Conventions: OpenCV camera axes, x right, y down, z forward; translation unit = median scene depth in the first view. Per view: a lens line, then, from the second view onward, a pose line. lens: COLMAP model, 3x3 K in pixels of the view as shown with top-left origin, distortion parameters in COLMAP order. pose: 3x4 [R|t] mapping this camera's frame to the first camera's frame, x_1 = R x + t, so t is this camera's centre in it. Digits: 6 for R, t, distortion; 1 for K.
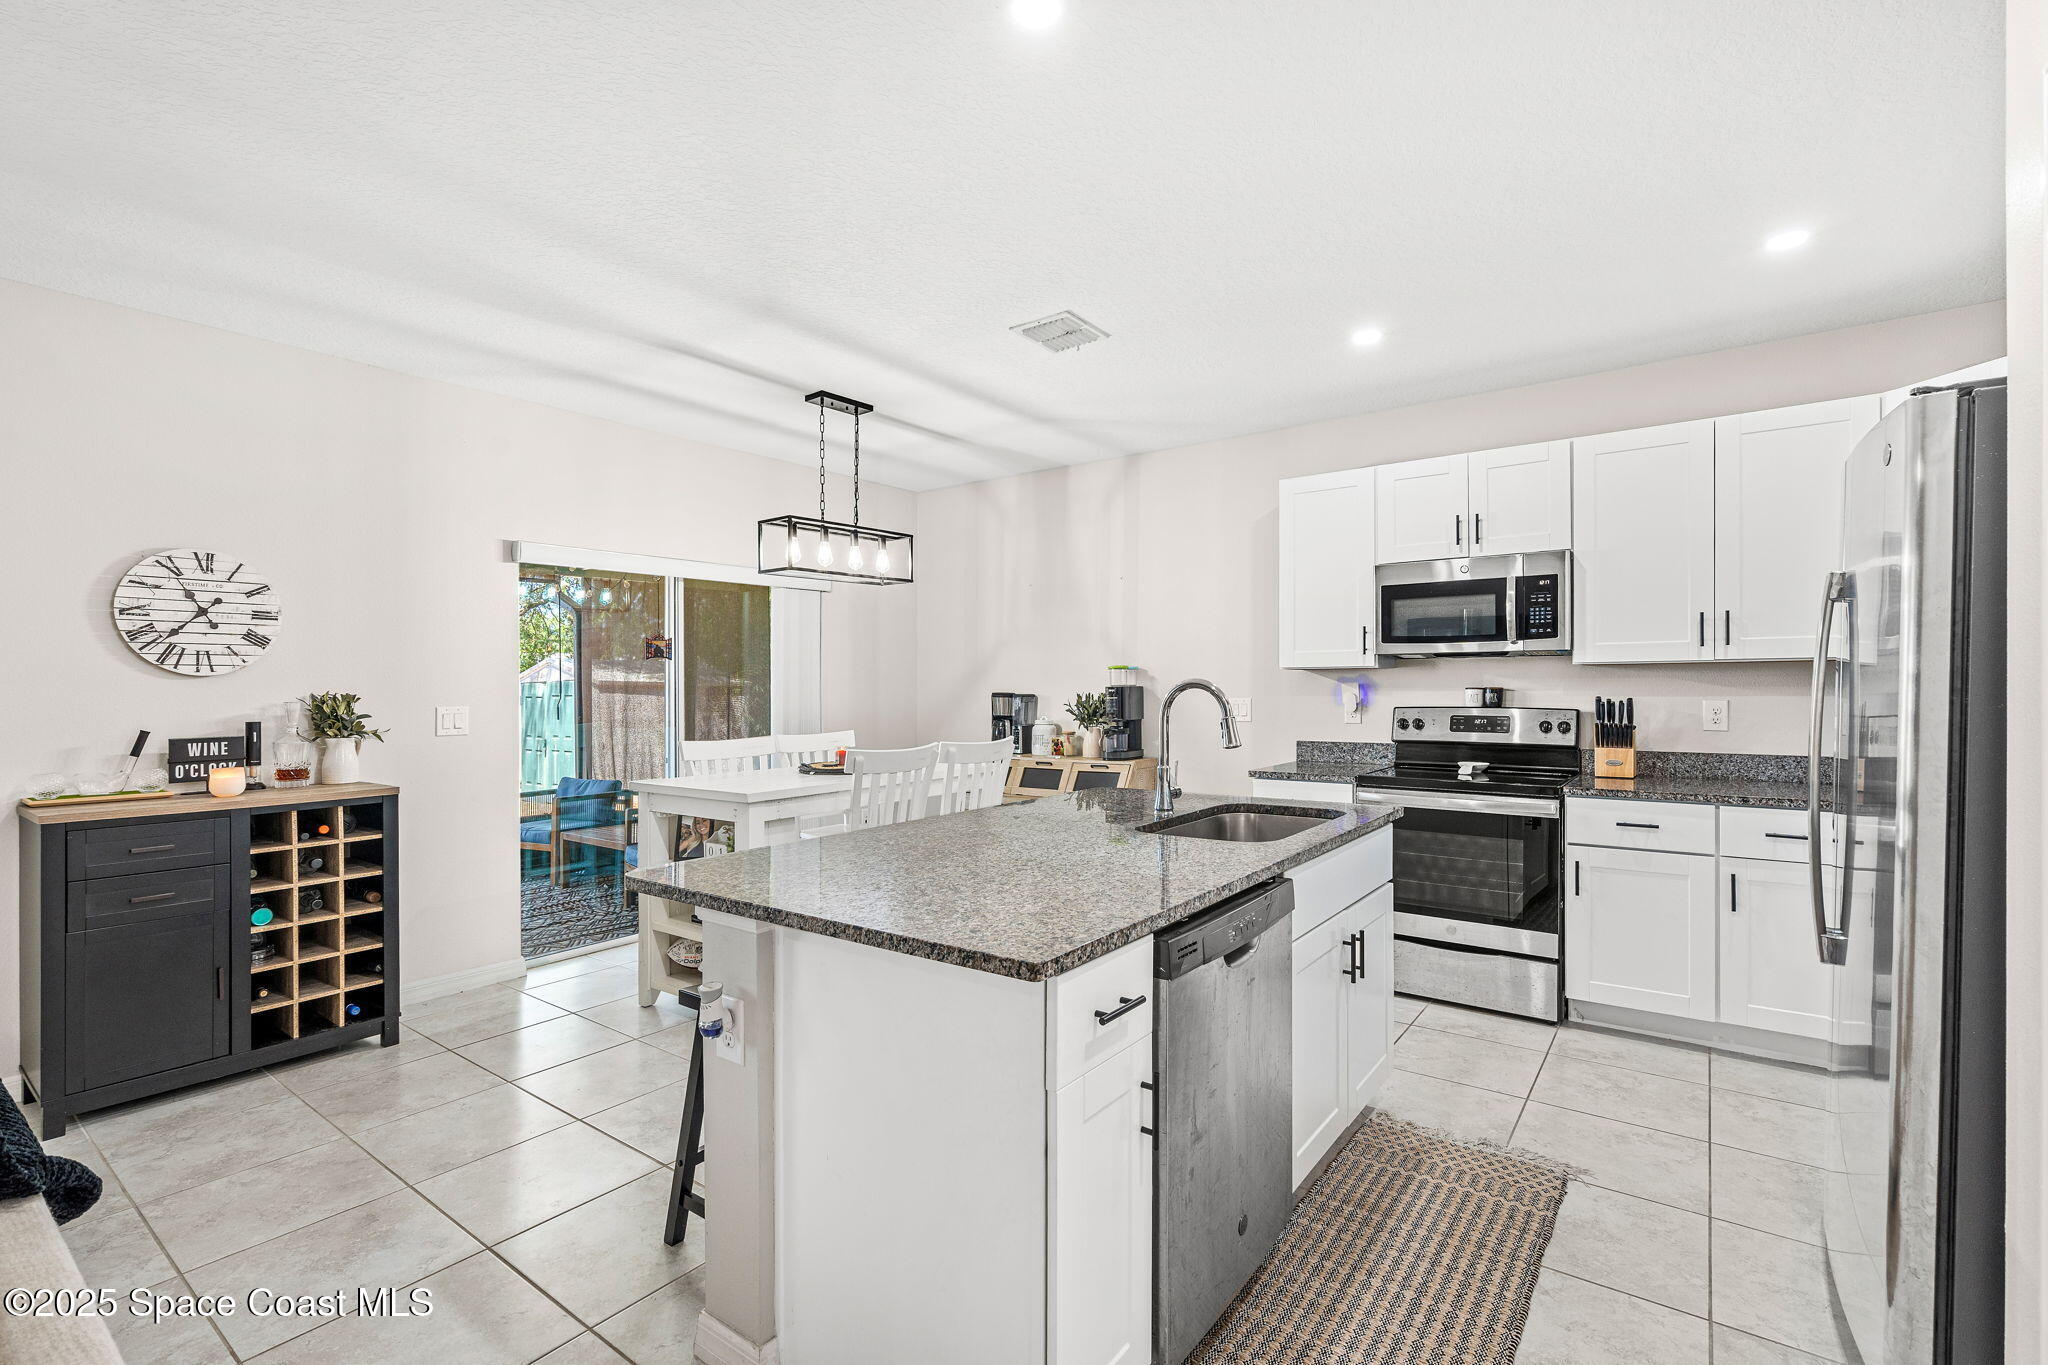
lens RADIAL K [[920.0, 0, 1015.4], [0, 920.0, 683.0], [0, 0, 1]] dist [0.002731, -0.001218]
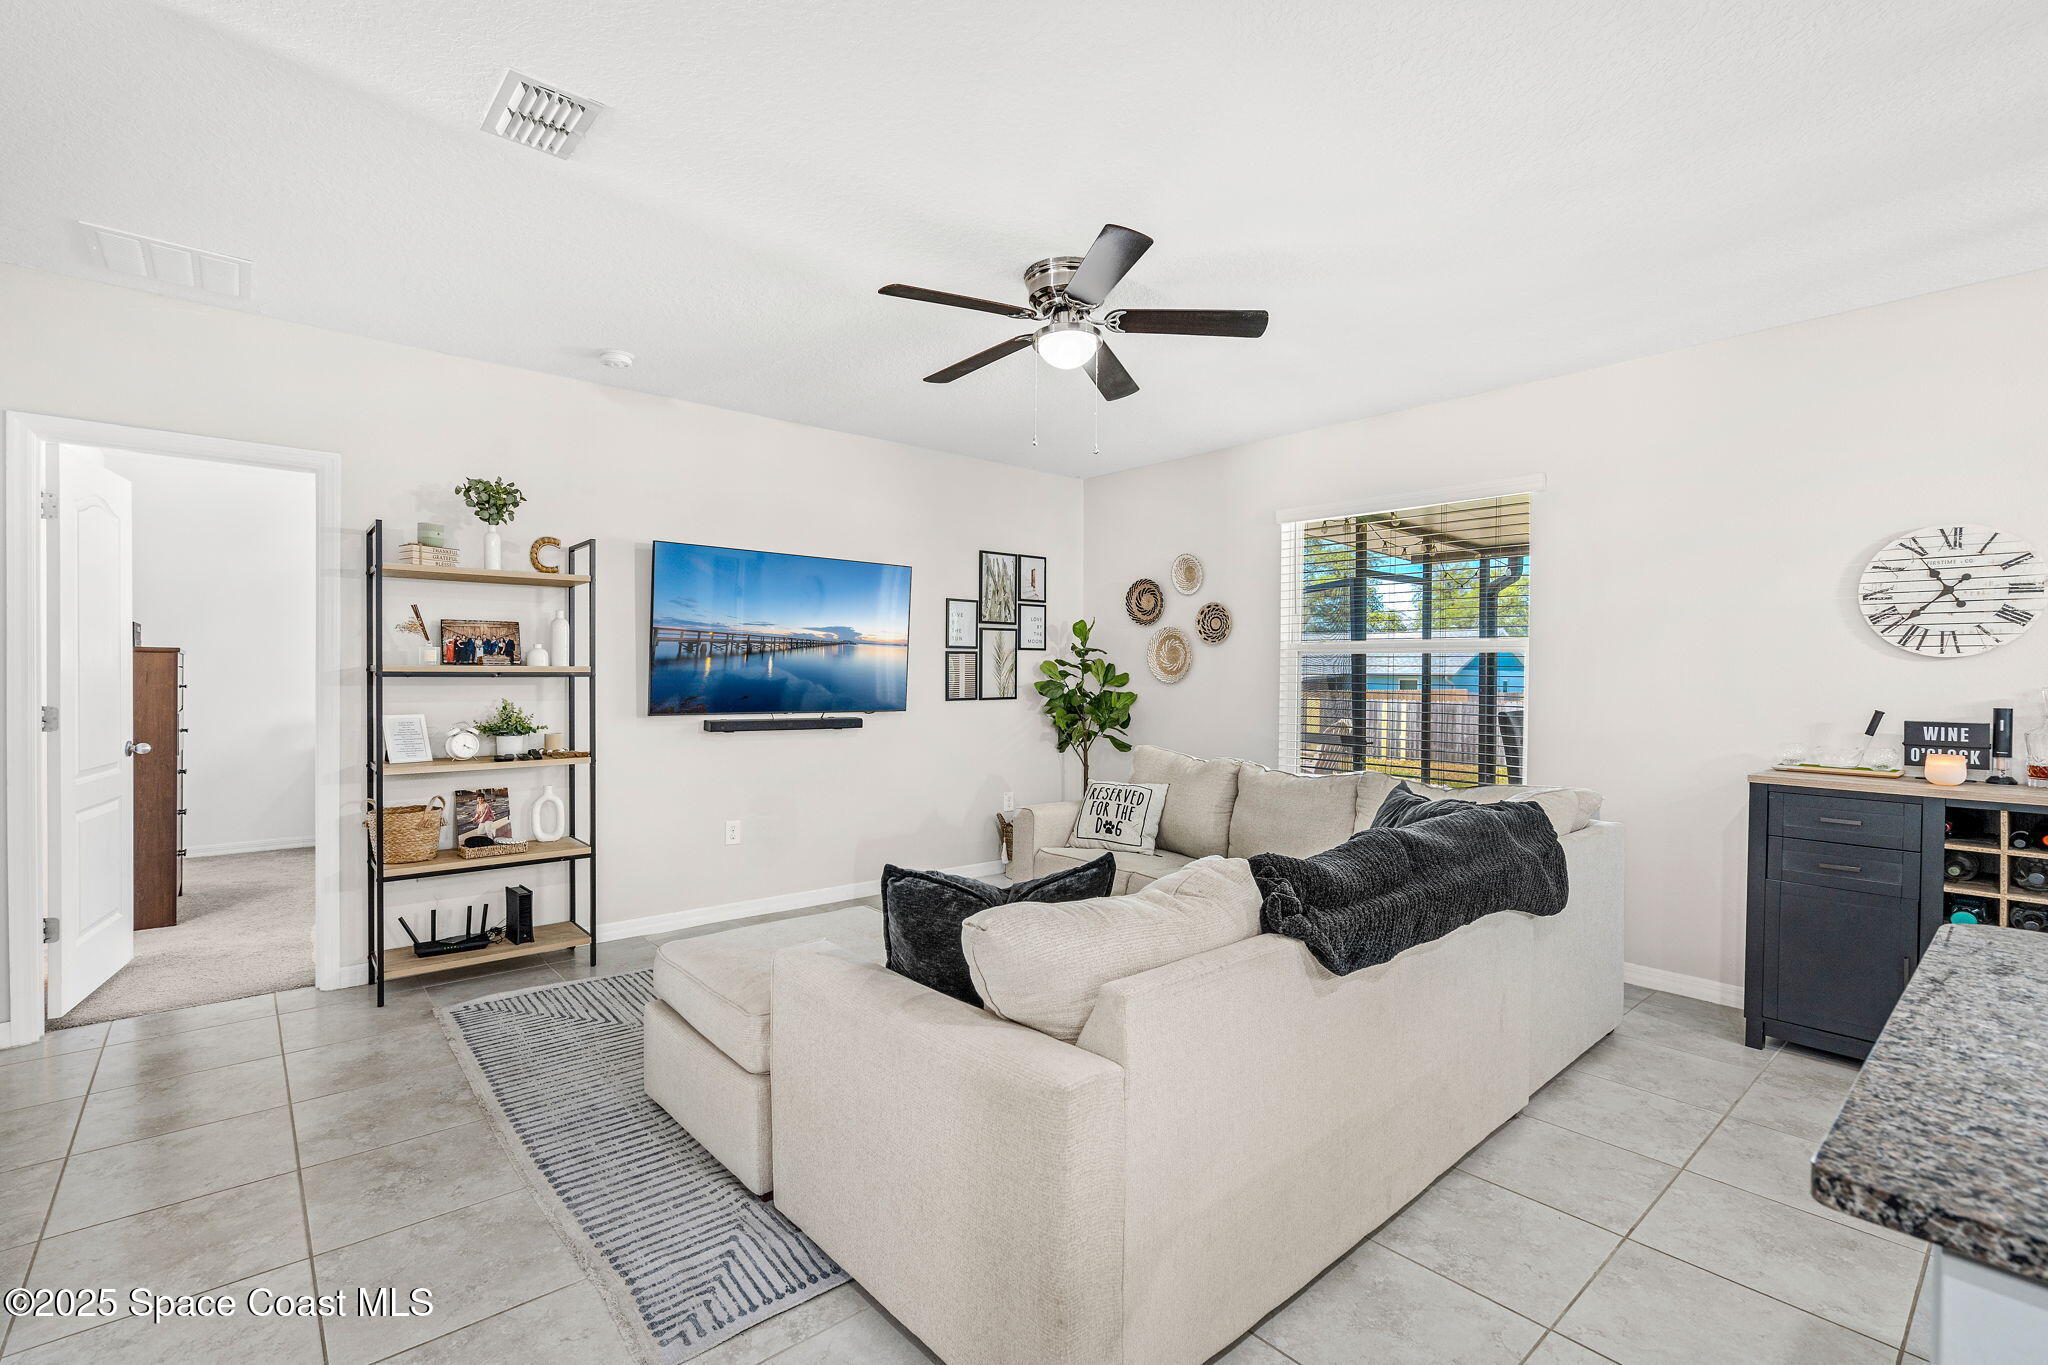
lens RADIAL K [[920.0, 0, 1030.4], [0, 920.0, 678.3], [0, 0, 1]] dist [0.002731, -0.001218]
pose [[-0.210887, 0.011939, -0.977438, 0.254534], [-0.001979, 0.999918, 0.012641, 0.003804], [0.977508, 0.004600, -0.210846, 0.277905]]
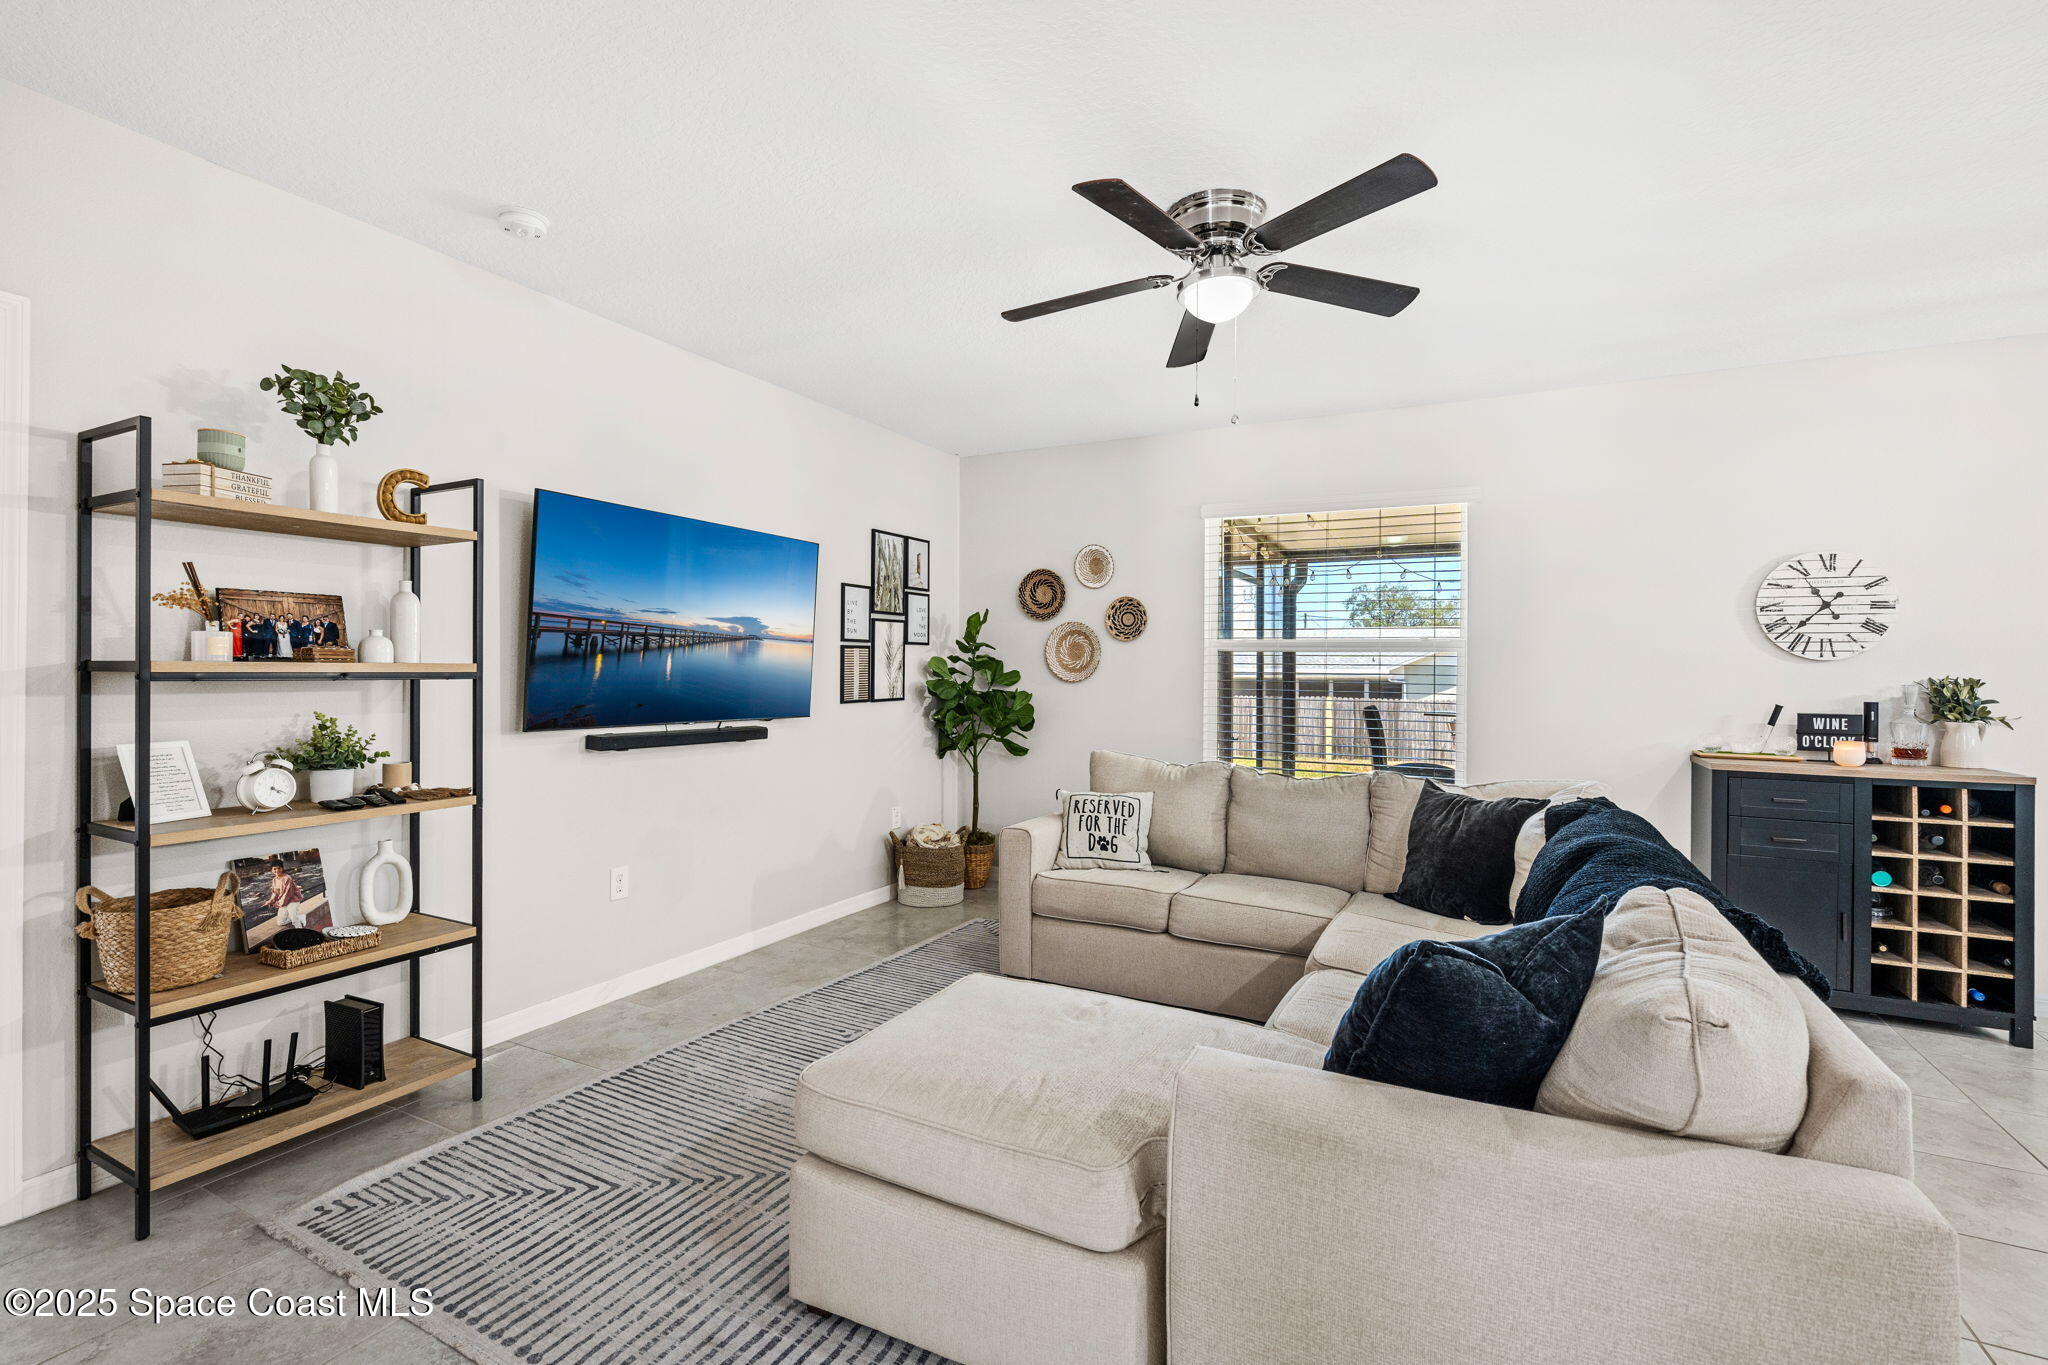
lens RADIAL K [[920.0, 0, 1020.4], [0, 920.0, 666.7], [0, 0, 1]] dist [0.002731, -0.001218]
pose [[0.163455, 0.005942, -0.986533, 0.096346], [-0.005976, 0.999969, 0.005033, 0.000353], [0.986533, 0.005073, 0.163486, -0.190840]]
